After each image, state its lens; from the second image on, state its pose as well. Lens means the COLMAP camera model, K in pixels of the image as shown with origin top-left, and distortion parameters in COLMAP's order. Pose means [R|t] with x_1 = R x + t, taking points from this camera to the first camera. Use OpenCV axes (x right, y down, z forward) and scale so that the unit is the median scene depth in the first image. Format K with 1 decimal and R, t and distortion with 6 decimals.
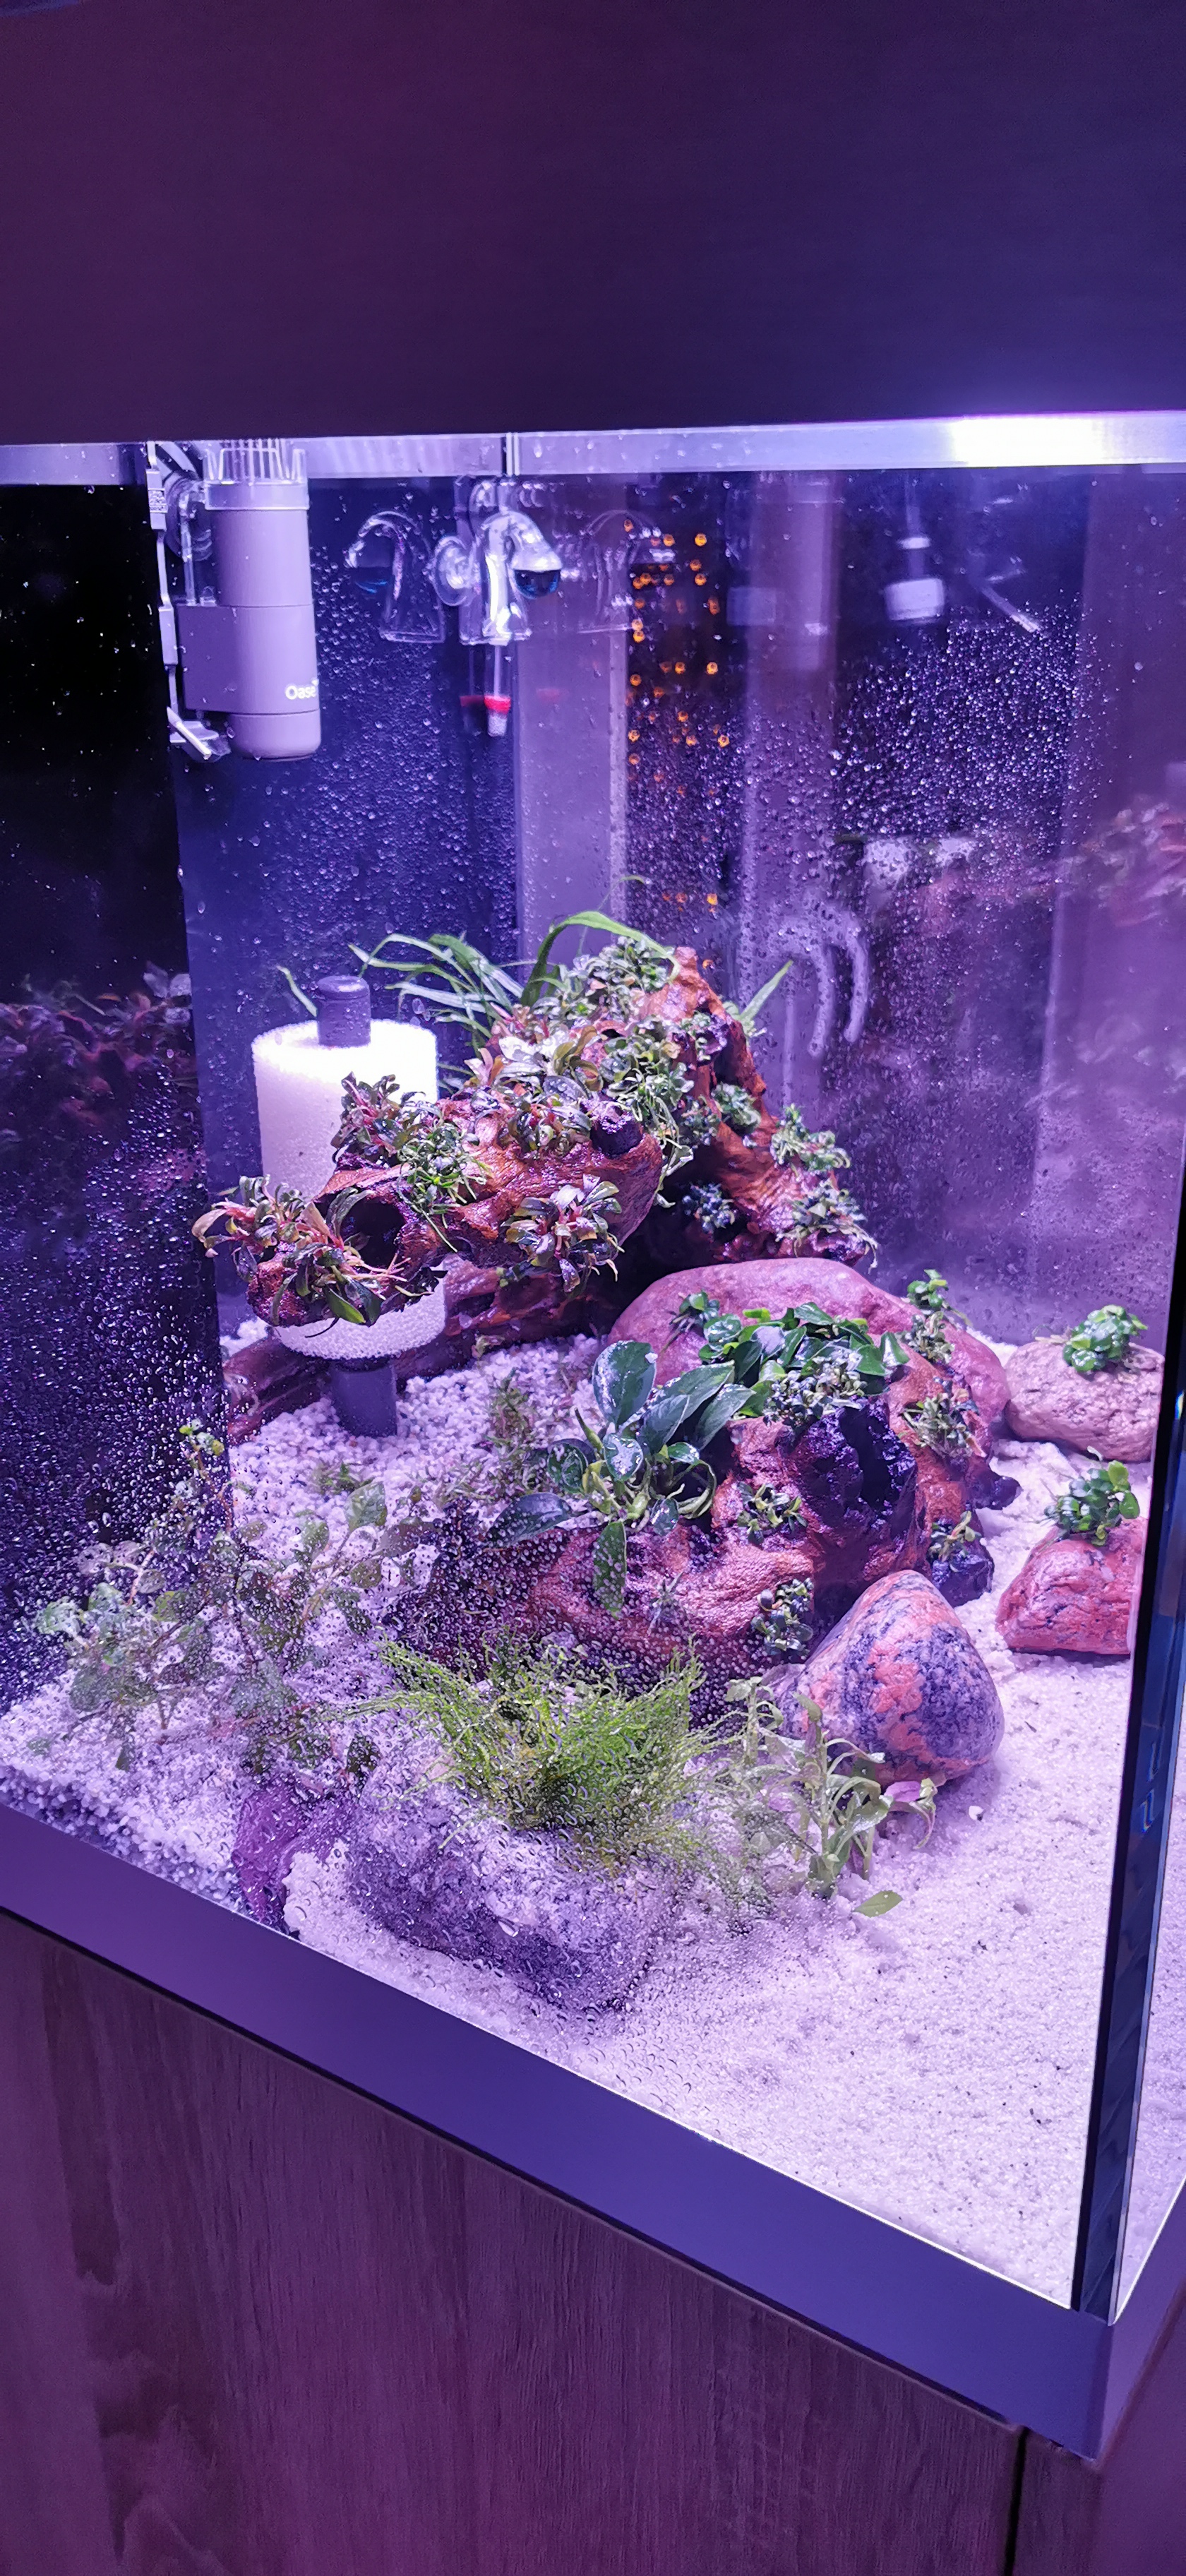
lens RADIAL K [[2020.6, 0, 593.0], [0, 2020.6, 1288.0], [0, 0, 1]] dist [-0.010885, -0.051396]
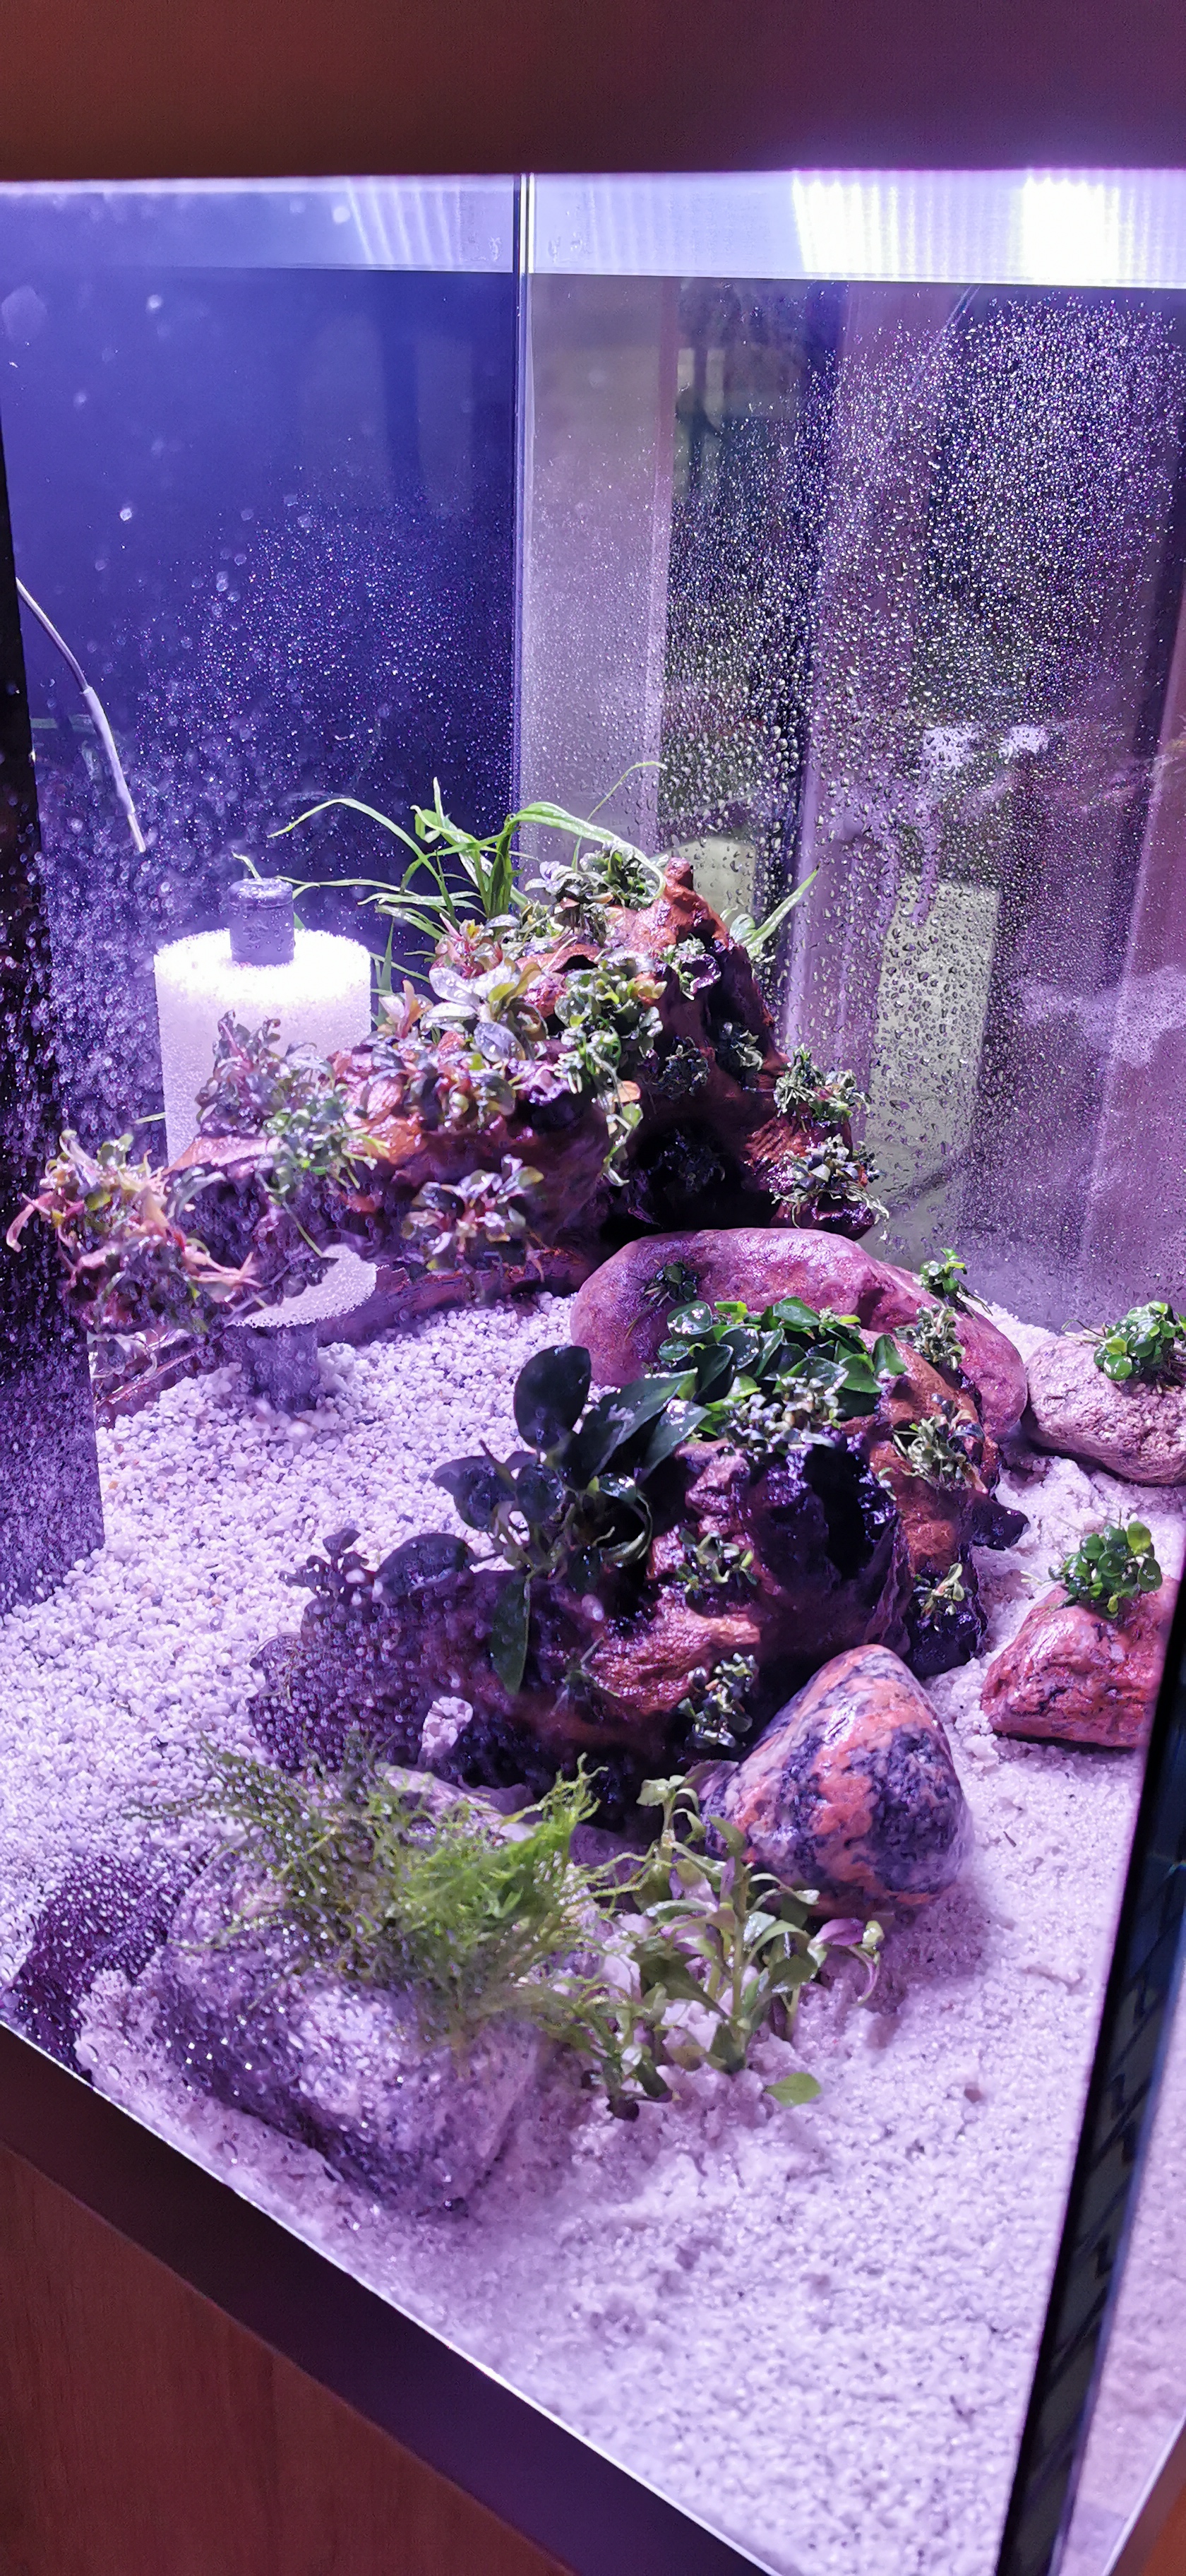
lens RADIAL K [[2020.6, 0, 593.0], [0, 2020.6, 1288.0], [0, 0, 1]] dist [-0.010885, -0.051396]
pose [[0.997905, 0.057683, -0.029308, 0.057351], [-0.055364, 0.995678, 0.074570, -0.064955], [0.033483, -0.072791, 0.996785, 0.183168]]
